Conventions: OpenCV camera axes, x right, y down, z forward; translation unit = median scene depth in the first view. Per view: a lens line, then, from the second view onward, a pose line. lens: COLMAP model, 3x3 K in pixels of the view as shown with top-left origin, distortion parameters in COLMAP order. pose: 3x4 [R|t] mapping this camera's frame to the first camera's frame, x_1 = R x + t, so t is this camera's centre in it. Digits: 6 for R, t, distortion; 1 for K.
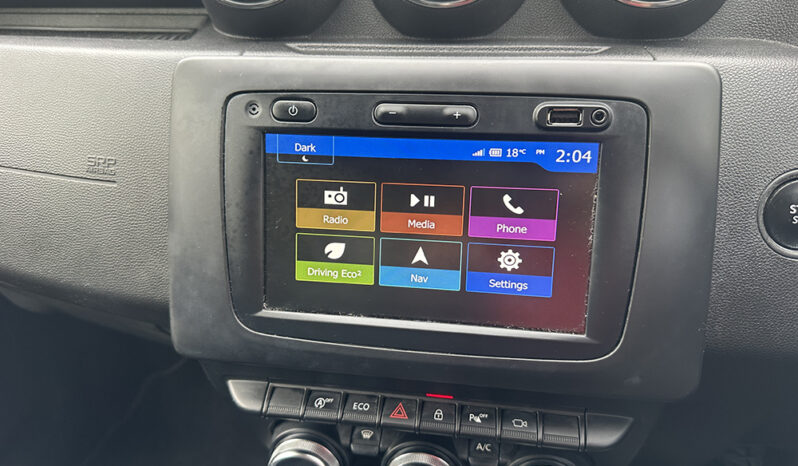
lens RADIAL K [[557.2, 0, 407.1], [0, 557.2, 233.2], [0, 0, 1]] dist [0.047104, -0.066213]
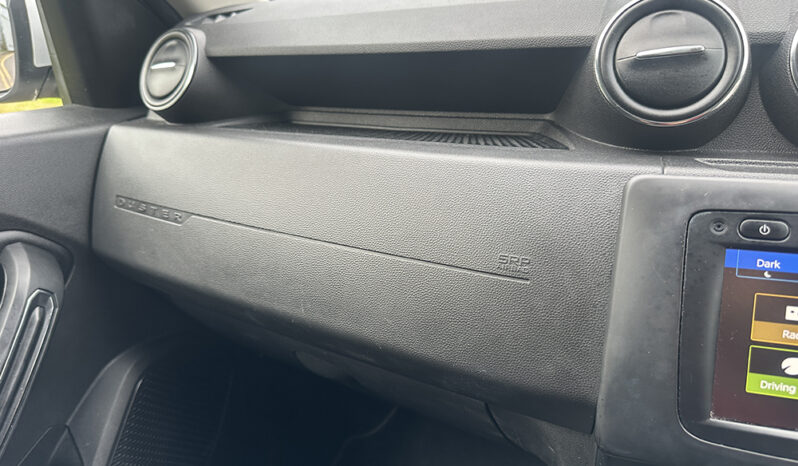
lens RADIAL K [[557.2, 0, 404.1], [0, 557.2, 231.0], [0, 0, 1]] dist [0.047104, -0.066213]
pose [[0.985782, 0.039830, -0.163243, -0.674000], [-0.058403, 0.992147, -0.110604, -0.058411], [0.157556, 0.118565, 0.980366, -0.135849]]
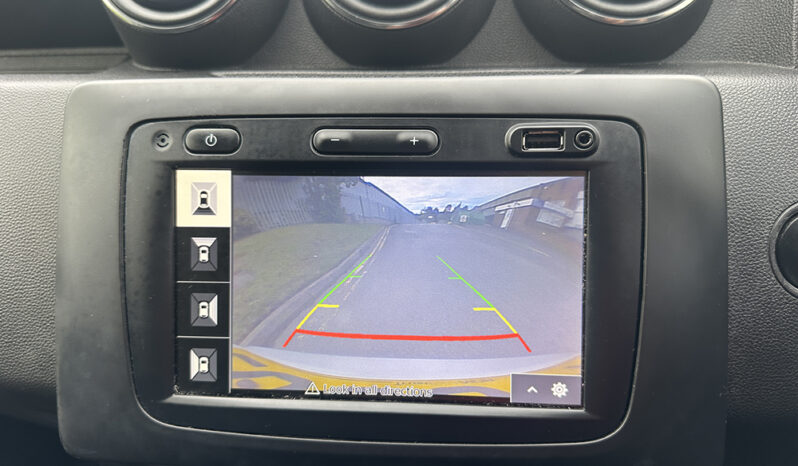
lens RADIAL K [[557.2, 0, 396.0], [0, 557.2, 234.9], [0, 0, 1]] dist [0.047104, -0.066213]
pose [[0.997998, -0.028023, 0.056693, 0.011932], [0.033958, 0.993724, -0.106583, 0.011372], [-0.053350, 0.108295, 0.992686, 0.189944]]
